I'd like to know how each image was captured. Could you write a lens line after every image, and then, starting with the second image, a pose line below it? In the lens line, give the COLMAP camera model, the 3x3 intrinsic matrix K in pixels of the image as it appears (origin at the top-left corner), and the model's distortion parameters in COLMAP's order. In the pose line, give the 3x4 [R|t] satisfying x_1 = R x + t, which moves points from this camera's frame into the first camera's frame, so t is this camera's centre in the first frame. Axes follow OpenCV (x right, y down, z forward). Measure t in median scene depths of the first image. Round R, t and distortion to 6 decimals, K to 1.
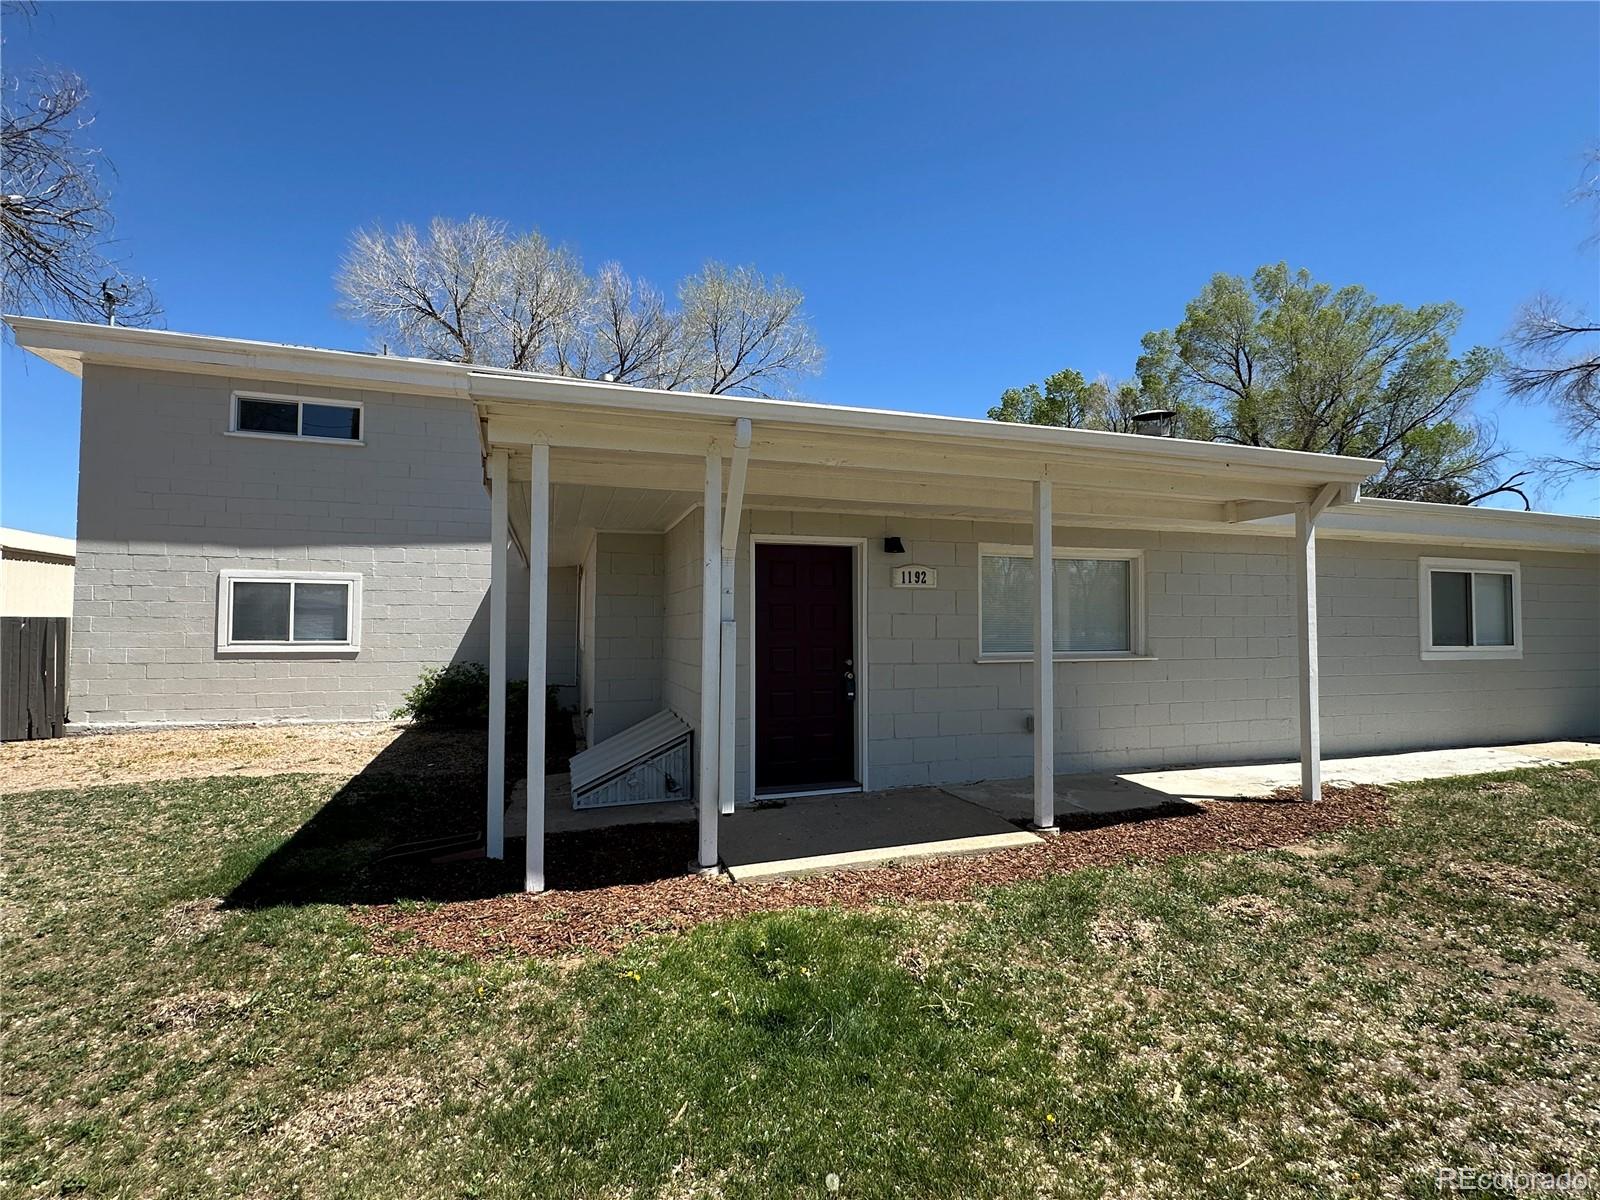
lens RADIAL K [[748.3, 0, 800.2], [0, 748.3, 603.7], [0, 0, 1]] dist [0.000371, 0.000555]
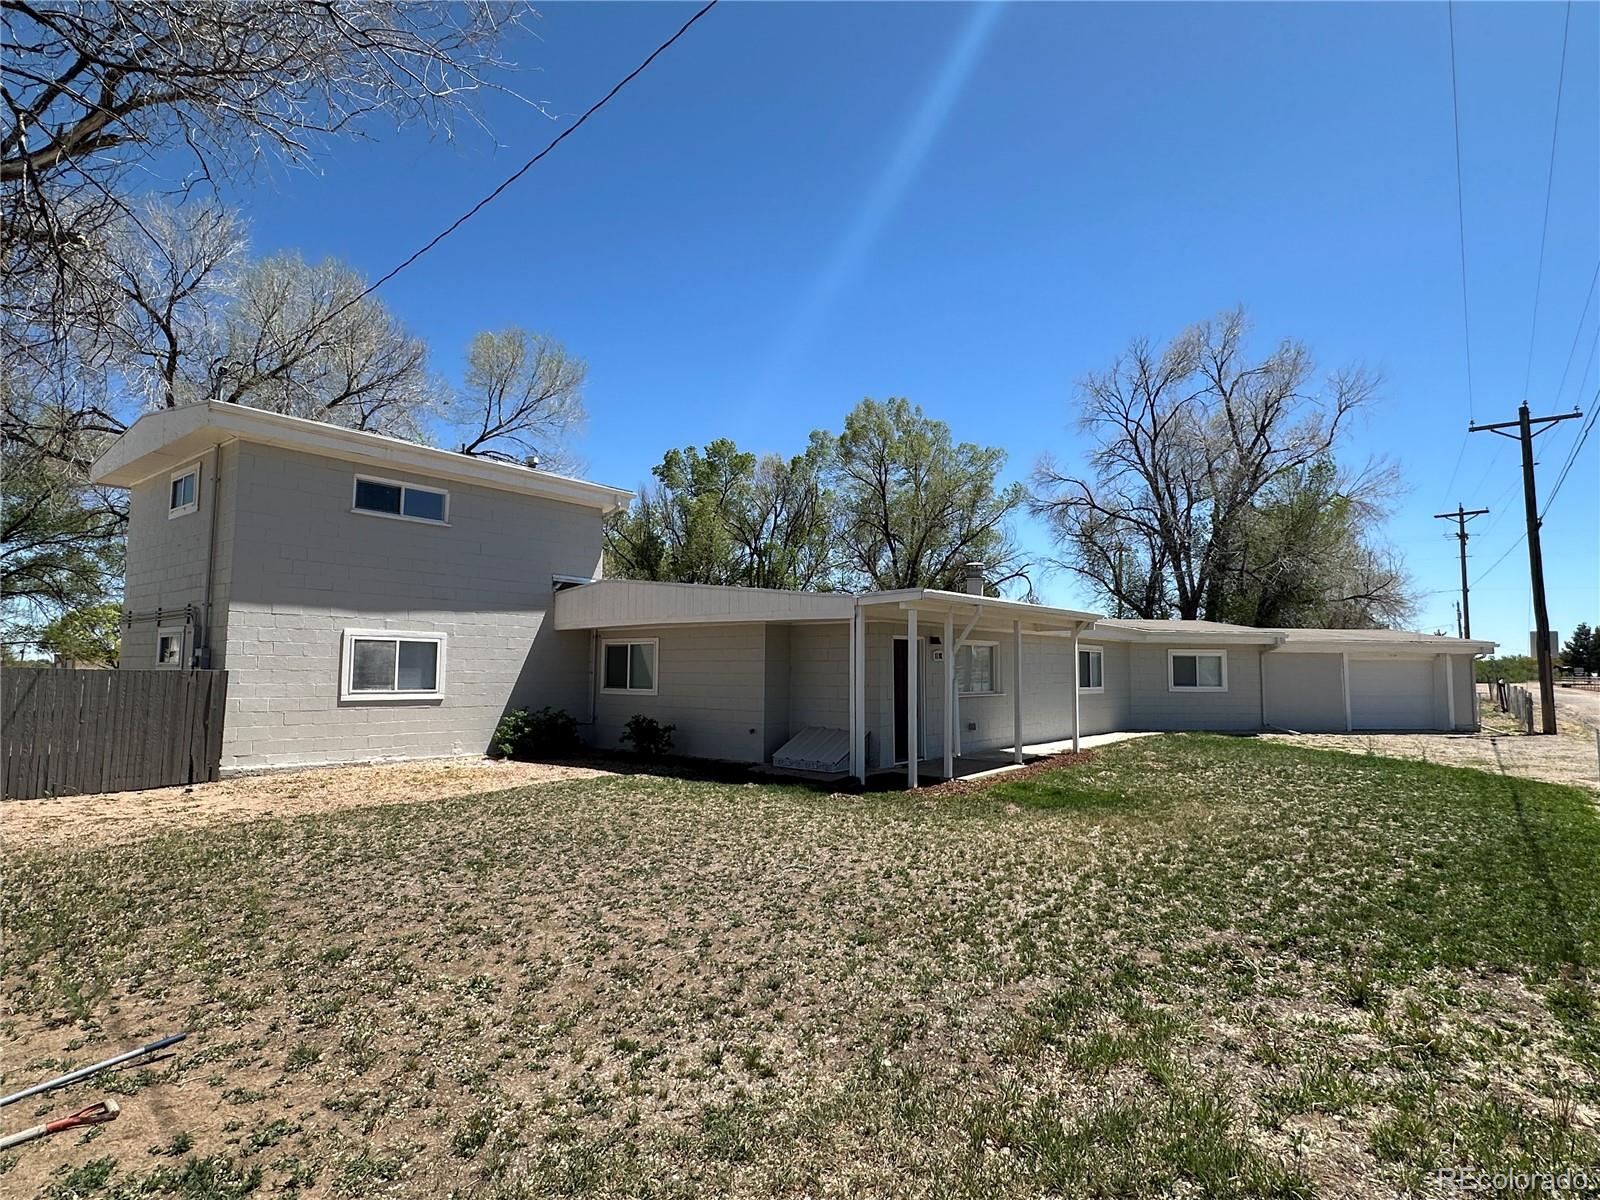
lens RADIAL K [[864.2, 0, 798.6], [0, 864.2, 598.2], [0, 0, 1]] dist [0.022174, 0.000582]
pose [[0.846602, 0.049725, 0.529898, -0.871323], [-0.021840, 0.998033, -0.058762, -0.027720], [-0.531778, 0.038175, 0.846023, -0.490286]]
